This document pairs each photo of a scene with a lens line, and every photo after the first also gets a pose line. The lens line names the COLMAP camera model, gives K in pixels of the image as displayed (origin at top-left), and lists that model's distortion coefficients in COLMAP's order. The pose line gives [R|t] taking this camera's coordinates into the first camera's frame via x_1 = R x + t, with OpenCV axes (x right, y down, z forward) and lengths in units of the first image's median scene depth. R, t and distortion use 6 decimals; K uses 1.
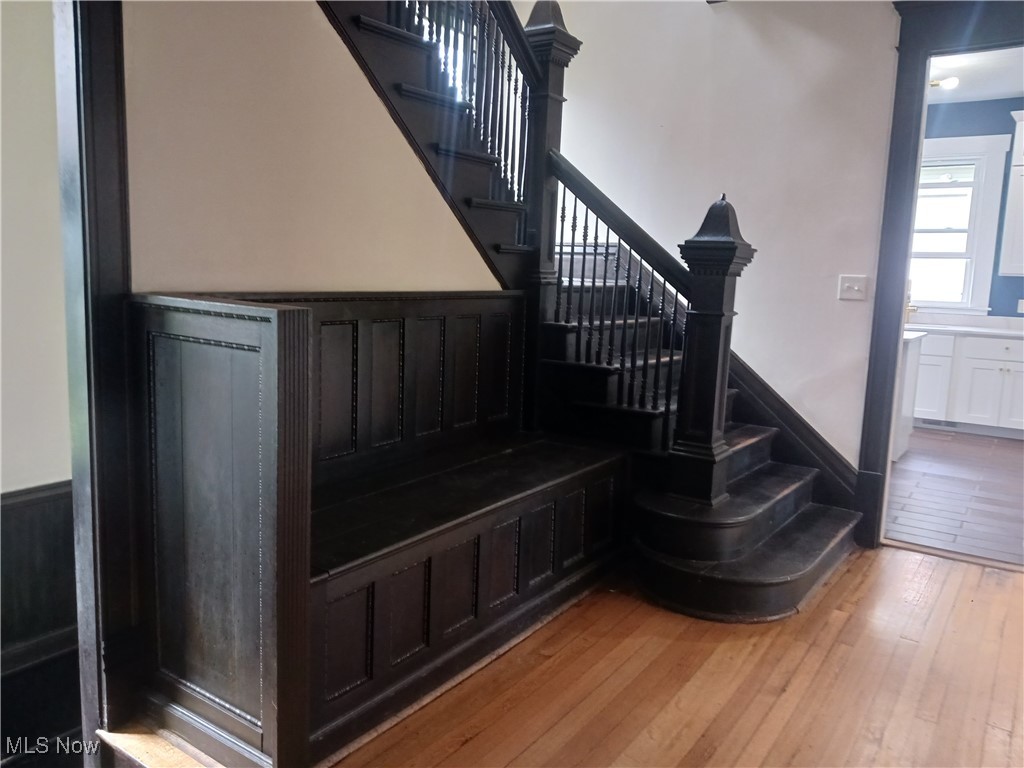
lens RADIAL K [[805.7, 0, 507.3], [0, 805.7, 380.7], [0, 0, 1]] dist [0.041820, -0.024672]
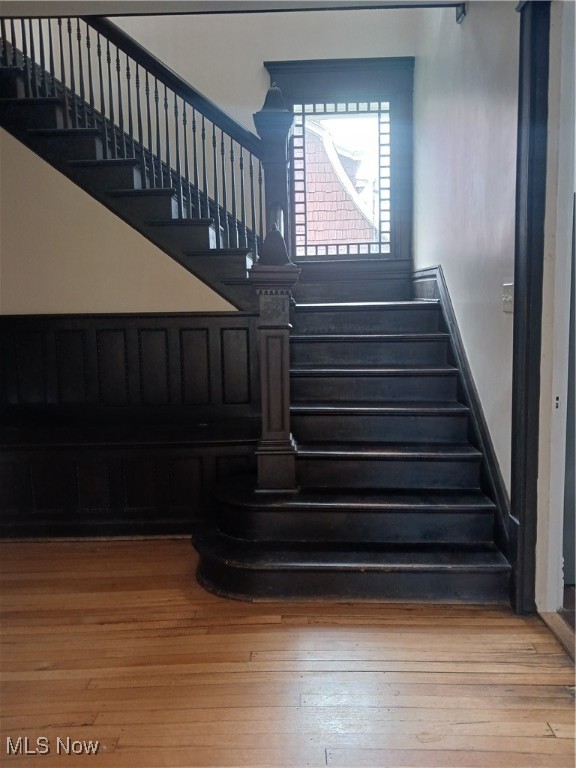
lens RADIAL K [[604.3, 0, 283.9], [0, 604.3, 385.8], [0, 0, 1]] dist [0.041820, -0.024672]
pose [[0.544266, 0.071851, -0.835830, 1.079693], [-0.073542, 0.996576, 0.037782, -0.036041], [0.835683, 0.040905, 0.547686, 0.605696]]
